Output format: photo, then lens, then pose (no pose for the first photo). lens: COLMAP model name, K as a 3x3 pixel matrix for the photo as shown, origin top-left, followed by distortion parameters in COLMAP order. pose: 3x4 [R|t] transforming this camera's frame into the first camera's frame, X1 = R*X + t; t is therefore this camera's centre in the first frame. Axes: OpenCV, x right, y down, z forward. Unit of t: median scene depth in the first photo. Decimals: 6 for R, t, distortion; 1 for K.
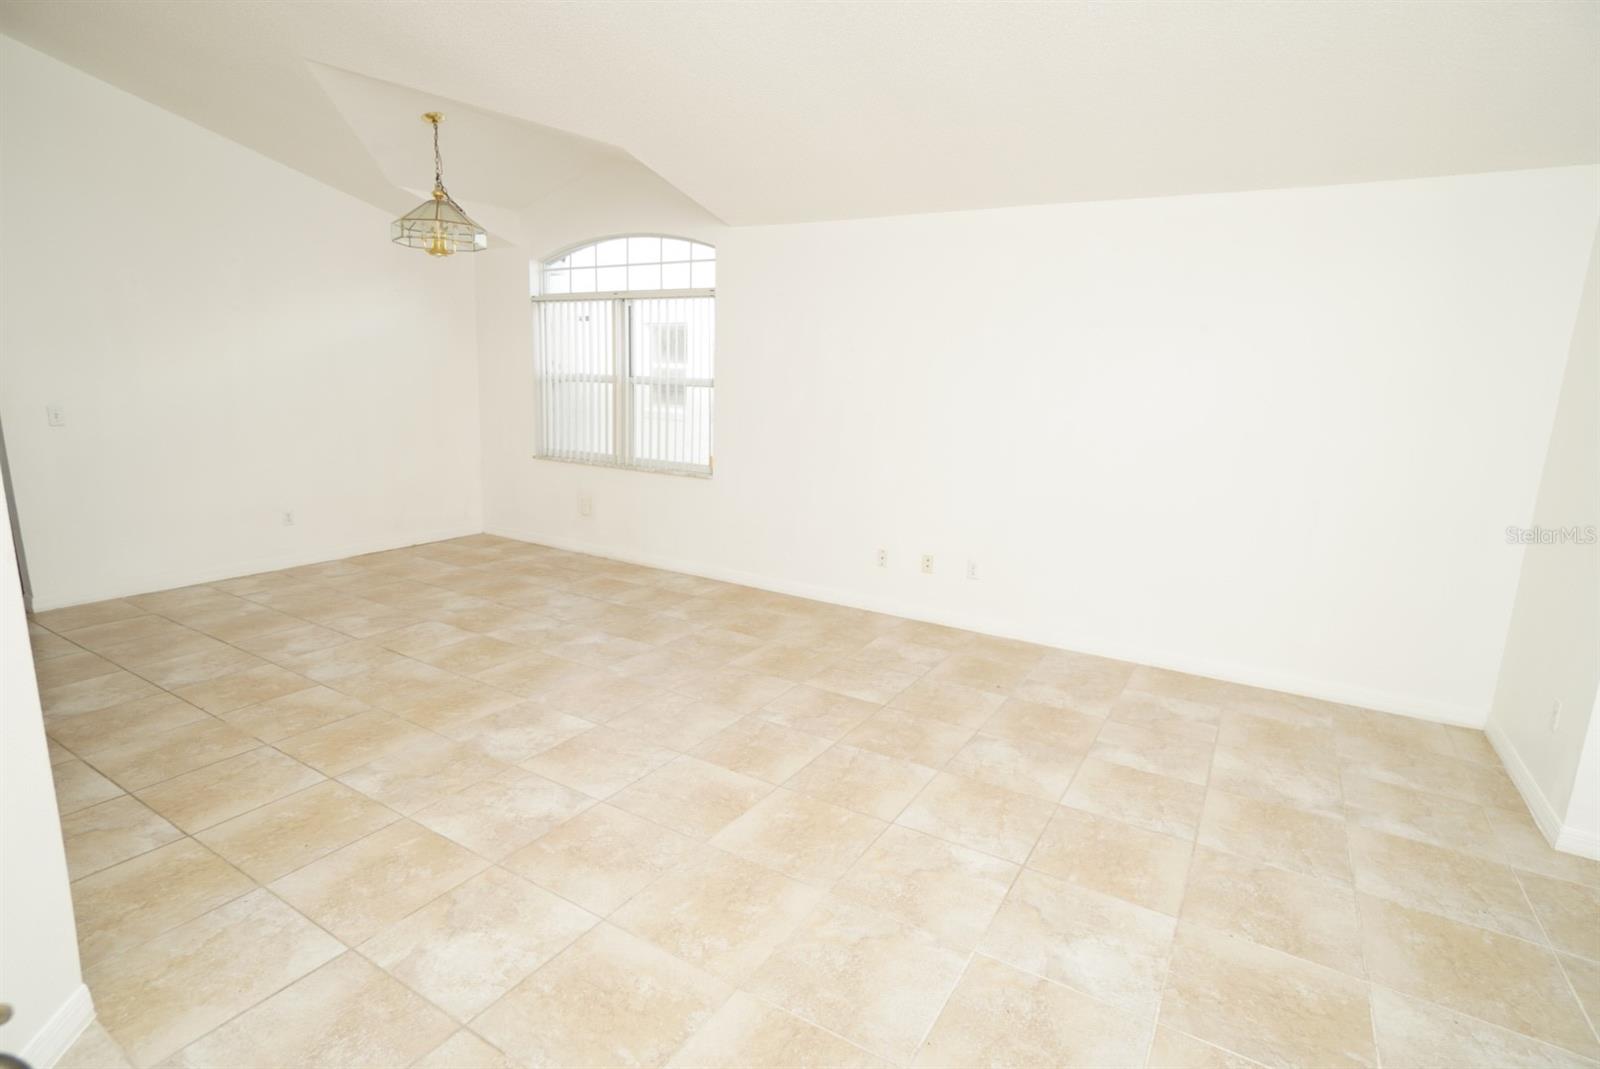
lens RADIAL K [[806.4, 0, 796.2], [0, 806.4, 533.6], [0, 0, 1]] dist [-0.052645, 0.026494]
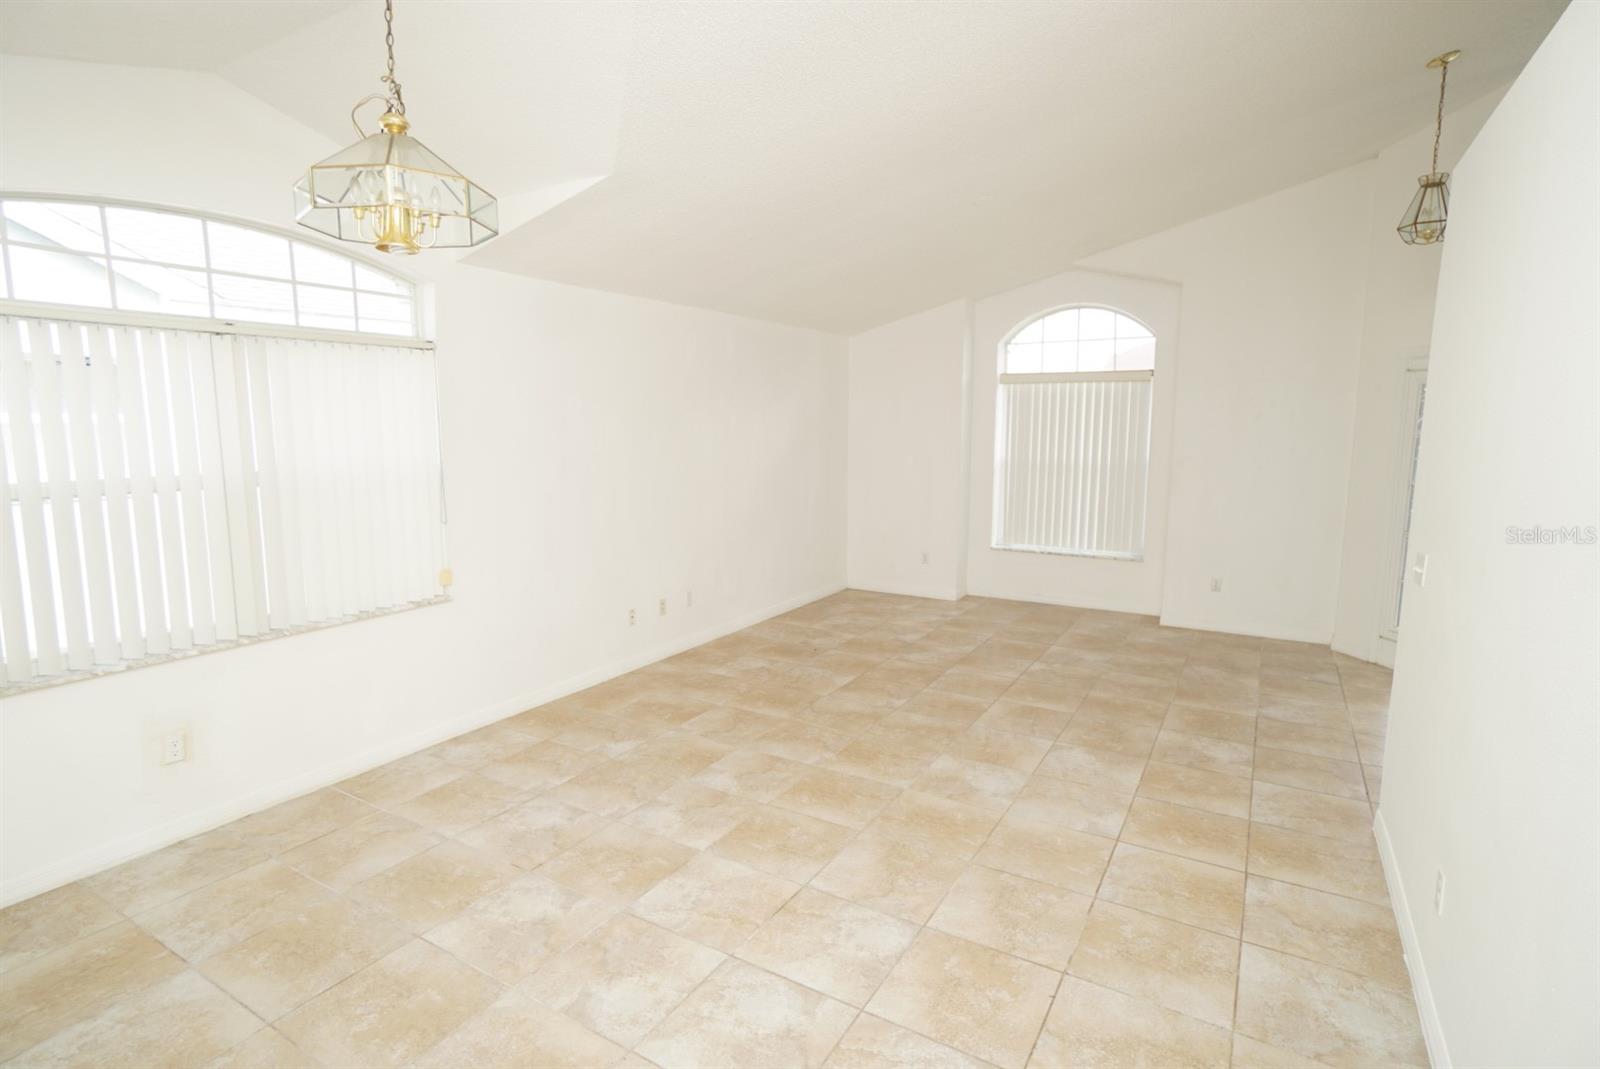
lens RADIAL K [[806.4, 0, 796.2], [0, 806.4, 533.6], [0, 0, 1]] dist [-0.052645, 0.026494]
pose [[-0.002588, -0.172462, 0.985013, -1.087432], [0.197297, 0.965566, 0.169575, -0.251899], [-0.980340, 0.194779, 0.031528, 0.901505]]
